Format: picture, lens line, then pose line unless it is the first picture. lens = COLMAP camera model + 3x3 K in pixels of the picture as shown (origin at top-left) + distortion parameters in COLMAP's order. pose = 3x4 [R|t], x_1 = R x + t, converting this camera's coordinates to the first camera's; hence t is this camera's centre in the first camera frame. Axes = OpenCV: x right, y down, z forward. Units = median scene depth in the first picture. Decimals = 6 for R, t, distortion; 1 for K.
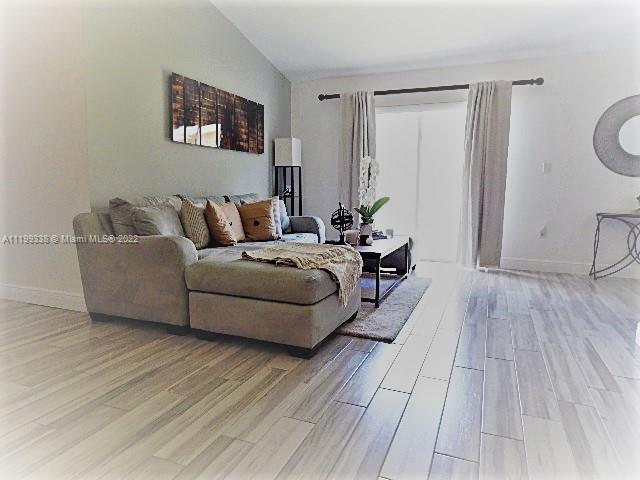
lens RADIAL K [[423.8, 0, 319.0], [0, 423.8, 235.2], [0, 0, 1]] dist [0.008988, -0.002969]
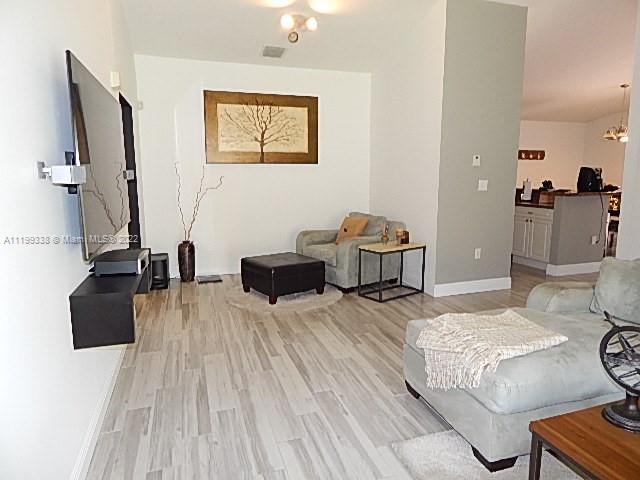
lens RADIAL K [[418.8, 0, 320.0], [0, 418.8, 240.0], [0, 0, 1]] dist [-0.000630, -0.006065]
pose [[-0.763974, 0.091258, -0.638761, 0.566987], [-0.080117, 0.968872, 0.234242, -0.232436], [0.640253, 0.230130, -0.732882, 1.065825]]
